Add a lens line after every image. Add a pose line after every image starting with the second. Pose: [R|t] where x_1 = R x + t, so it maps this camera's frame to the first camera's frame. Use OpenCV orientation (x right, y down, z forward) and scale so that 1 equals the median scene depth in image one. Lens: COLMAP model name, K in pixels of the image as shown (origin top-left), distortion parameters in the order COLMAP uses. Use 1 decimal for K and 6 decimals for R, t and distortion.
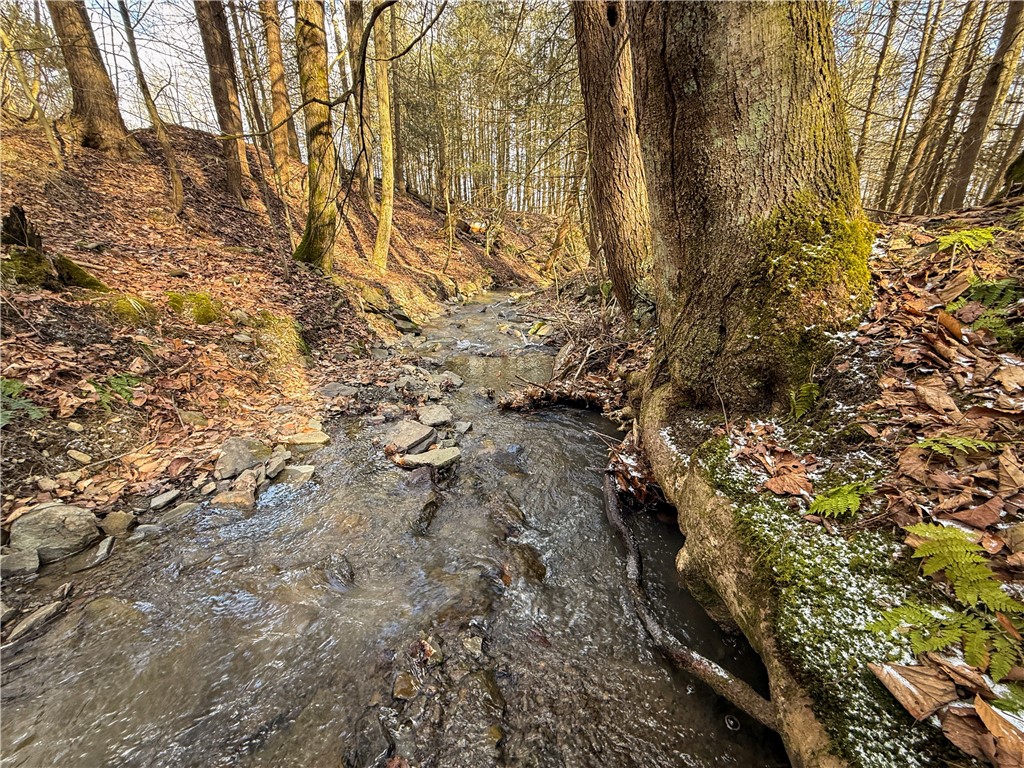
lens RADIAL K [[404.5, 0, 509.1], [0, 404.5, 384.8], [0, 0, 1]] dist [-0.000298, 0.000013]
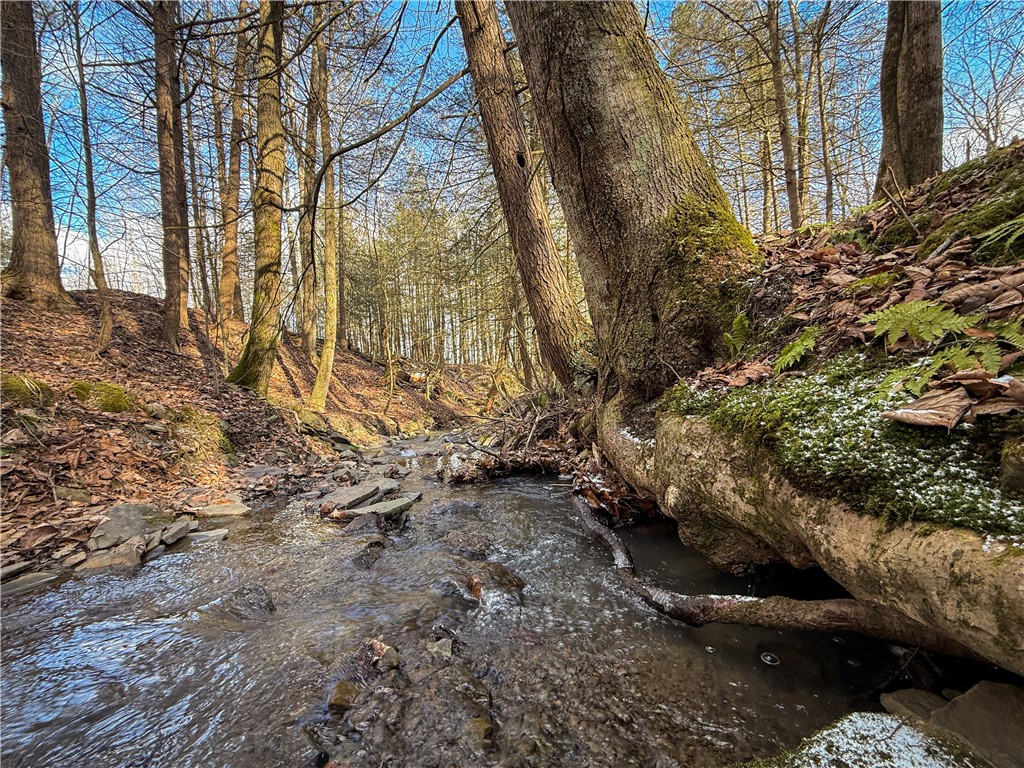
lens RADIAL K [[404.5, 0, 509.1], [0, 404.5, 384.8], [0, 0, 1]] dist [-0.000298, 0.000013]
pose [[0.986951, -0.057298, 0.150479, -0.018985], [0.107384, 0.930586, -0.349969, 0.185956], [-0.119981, 0.361561, 0.924596, 0.047978]]
